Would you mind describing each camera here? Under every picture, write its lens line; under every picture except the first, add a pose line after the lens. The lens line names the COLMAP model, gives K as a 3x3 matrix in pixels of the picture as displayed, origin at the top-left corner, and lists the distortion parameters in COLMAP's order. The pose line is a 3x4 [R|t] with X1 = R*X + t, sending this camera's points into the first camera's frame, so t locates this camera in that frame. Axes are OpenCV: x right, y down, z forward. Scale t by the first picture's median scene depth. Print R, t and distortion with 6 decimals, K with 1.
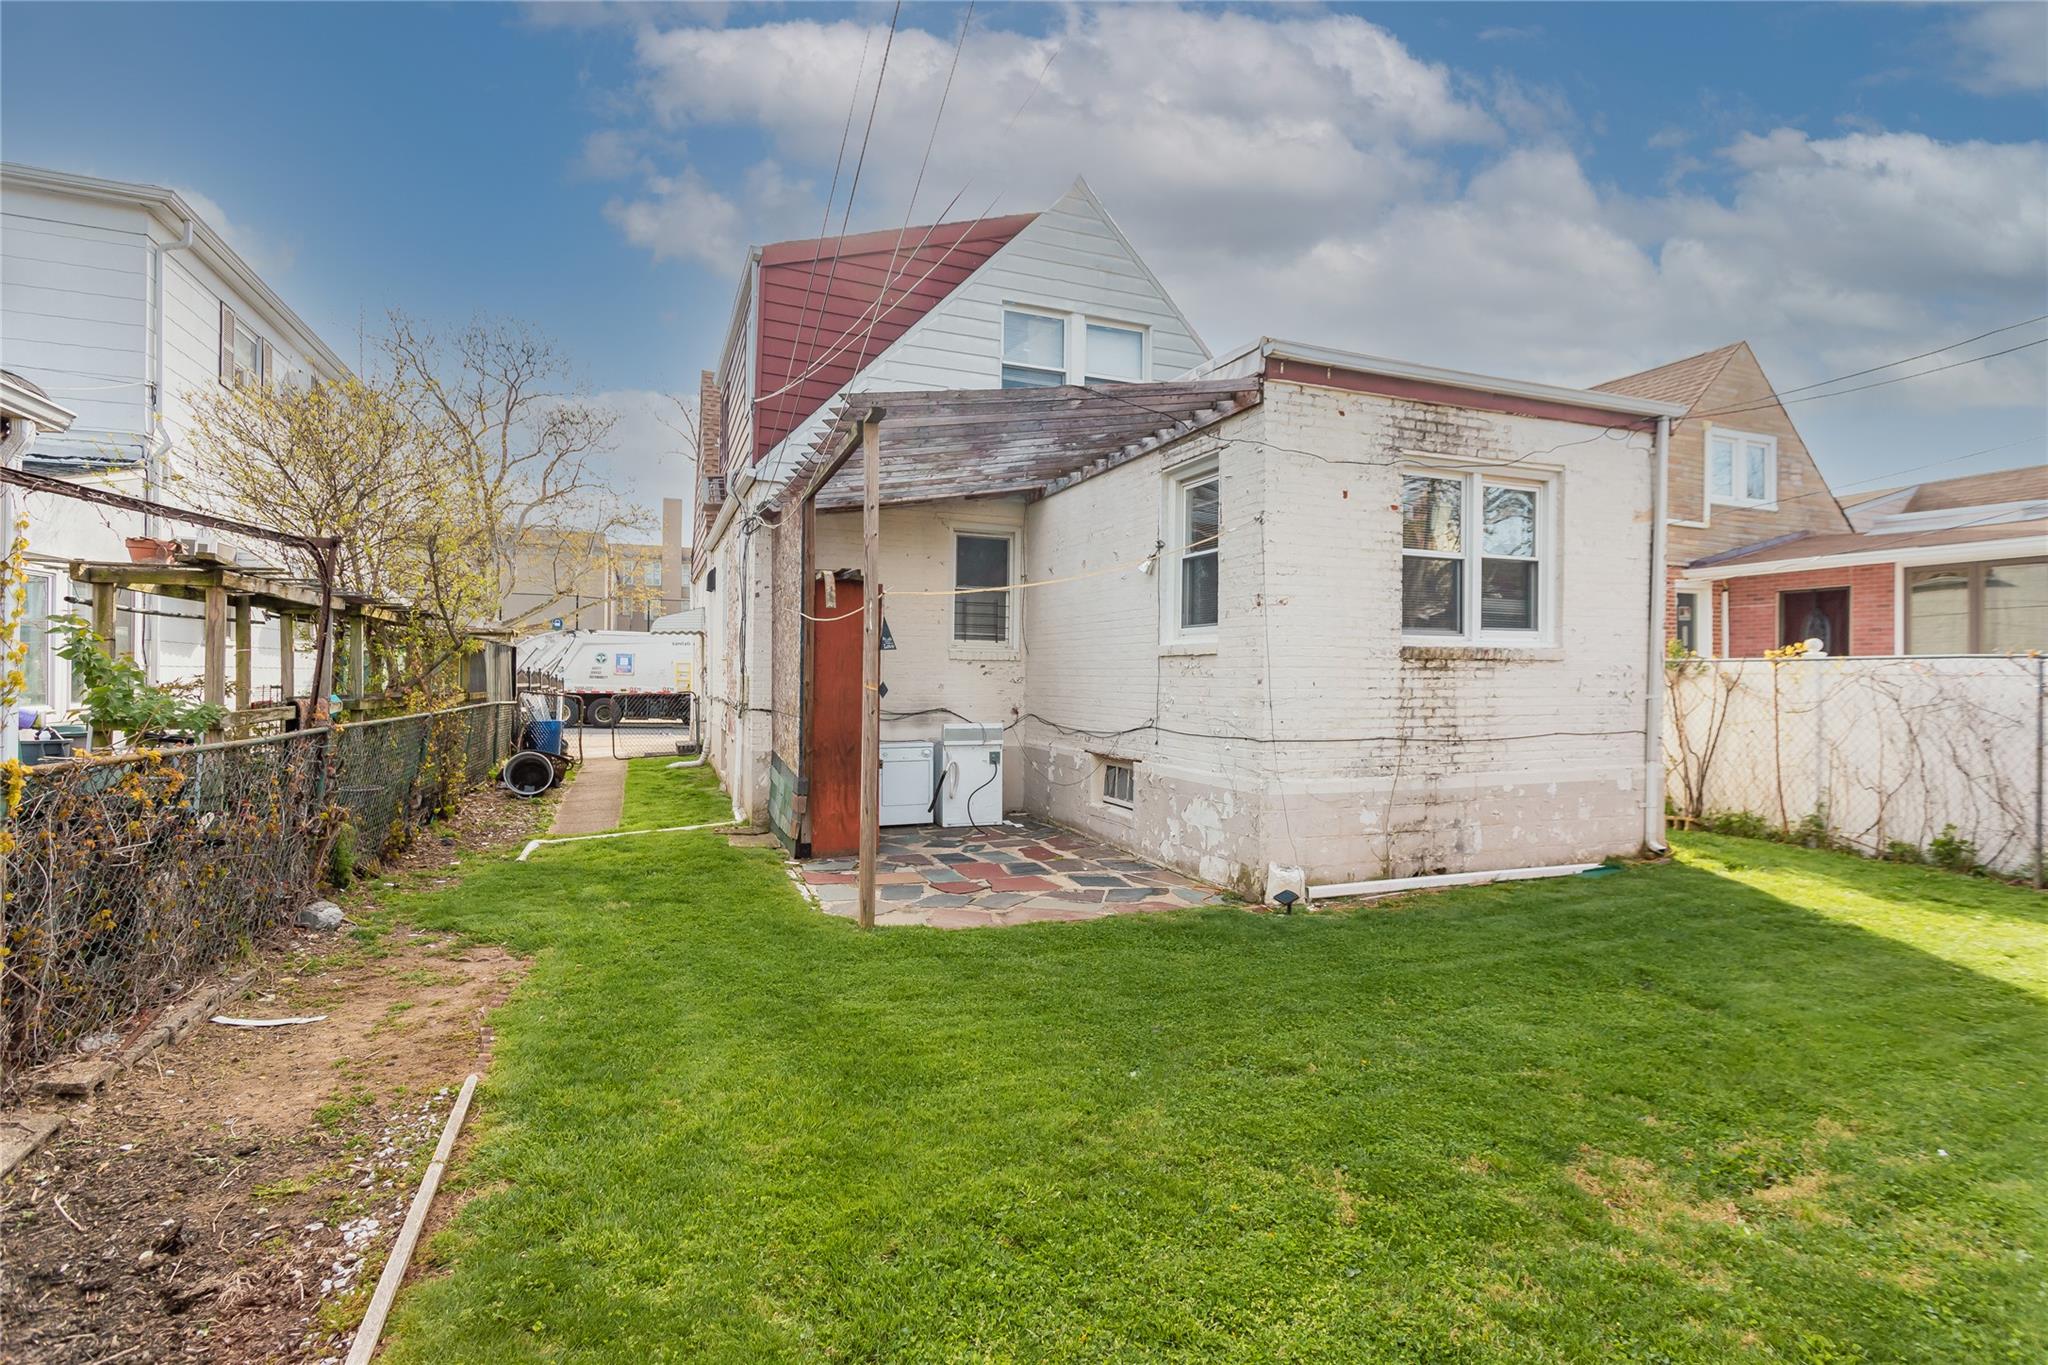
lens RADIAL K [[976.2, 0, 1027.5], [0, 976.2, 672.5], [0, 0, 1]] dist [-0.001342, 0.000456]
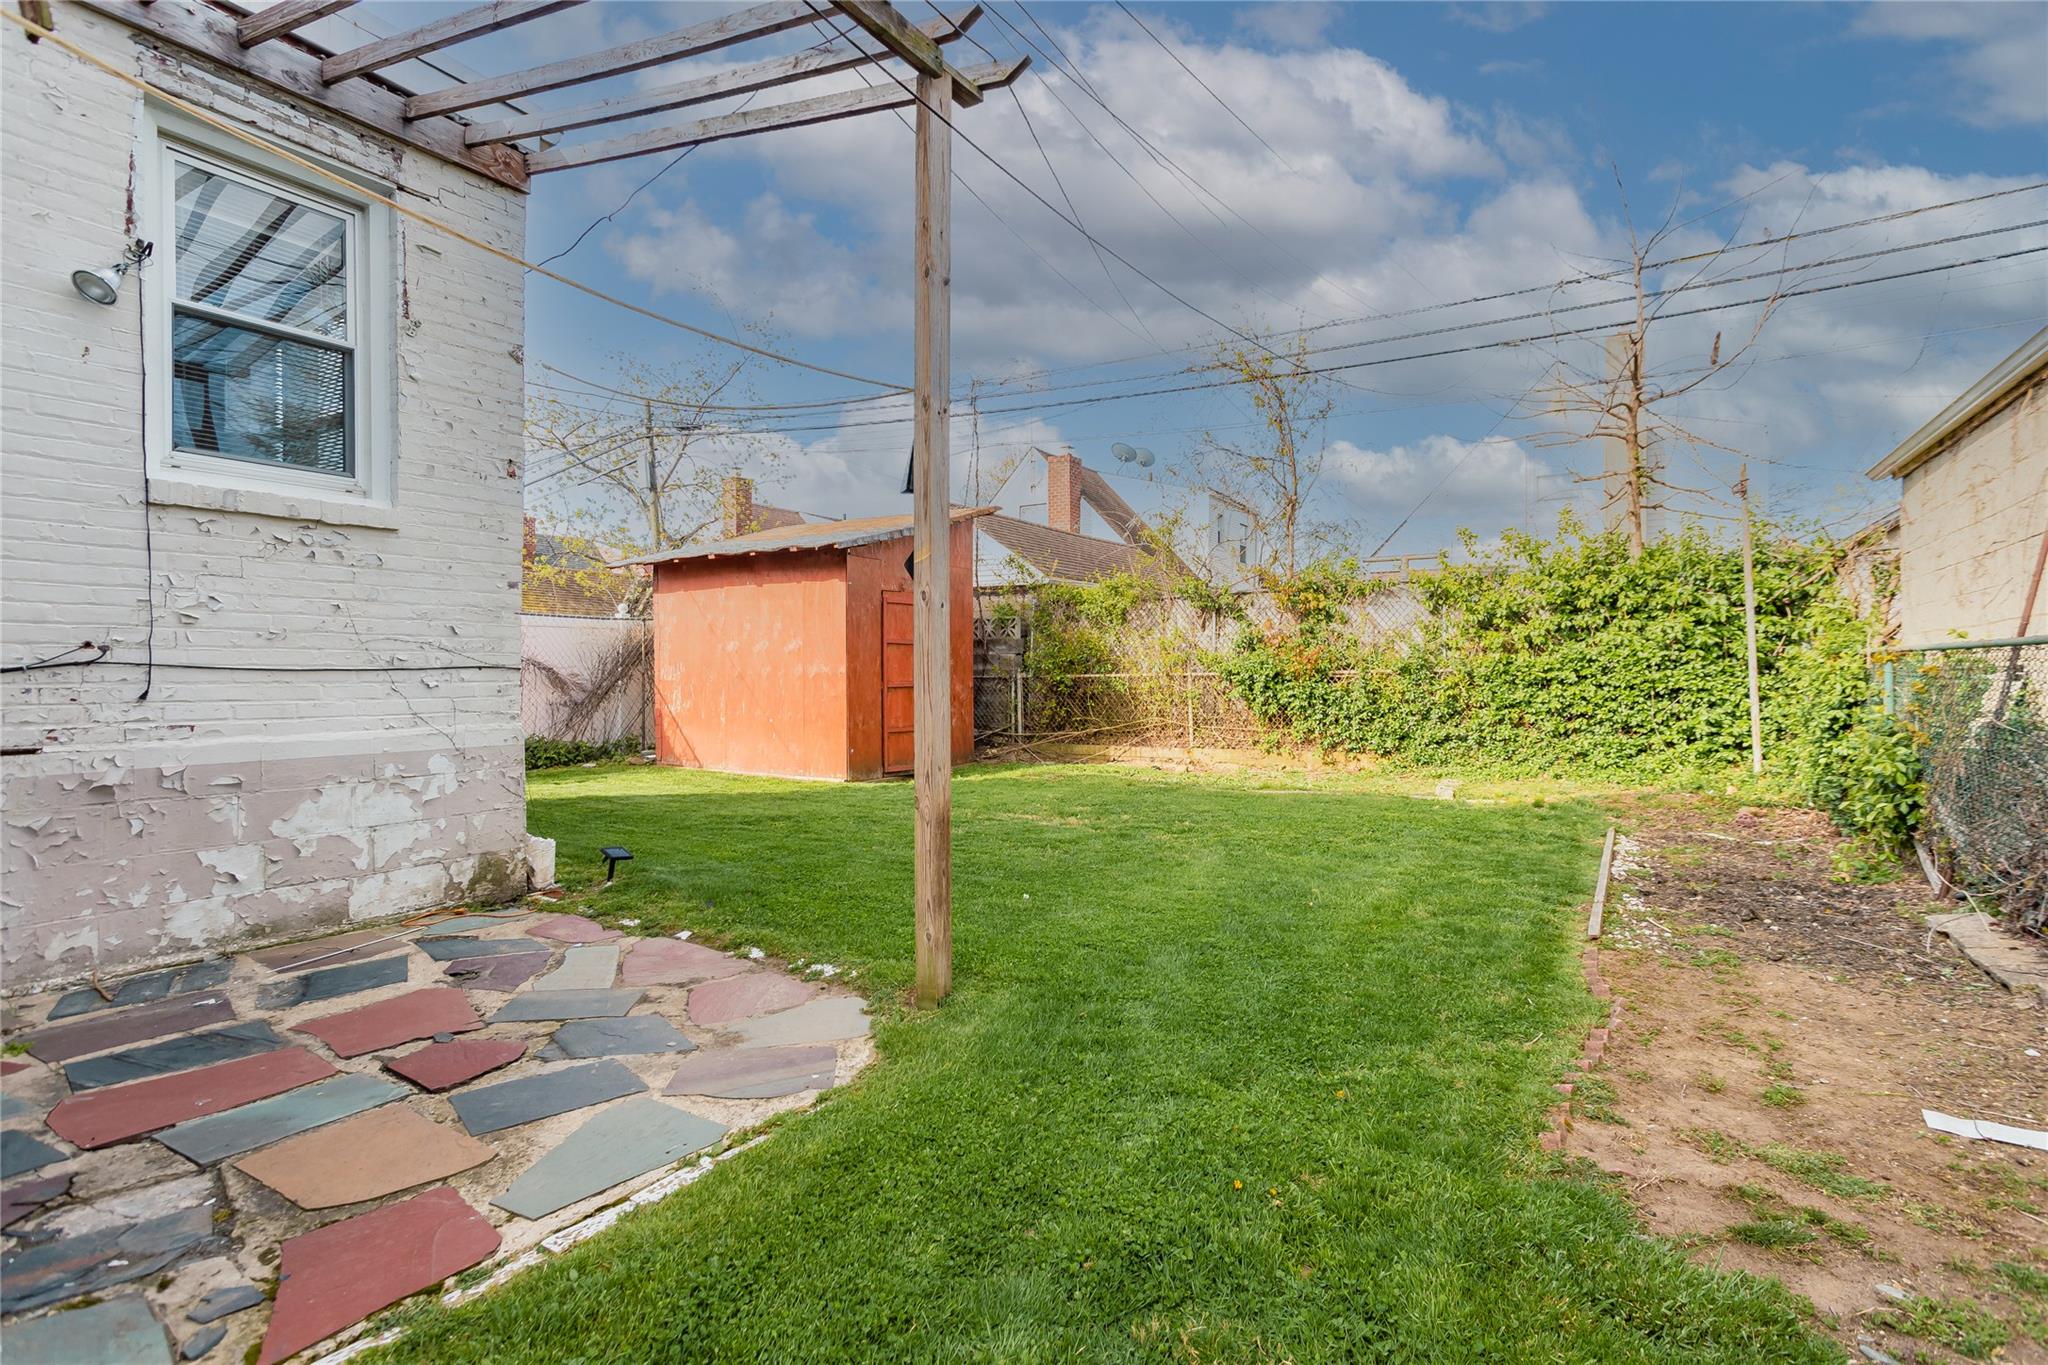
lens RADIAL K [[976.2, 0, 1027.5], [0, 976.2, 672.5], [0, 0, 1]] dist [-0.001342, 0.000456]
pose [[-0.594457, -0.013655, 0.804012, -0.527107], [-0.012645, 0.999891, 0.007633, 0.059735], [-0.804028, -0.005630, -0.594565, 1.068582]]
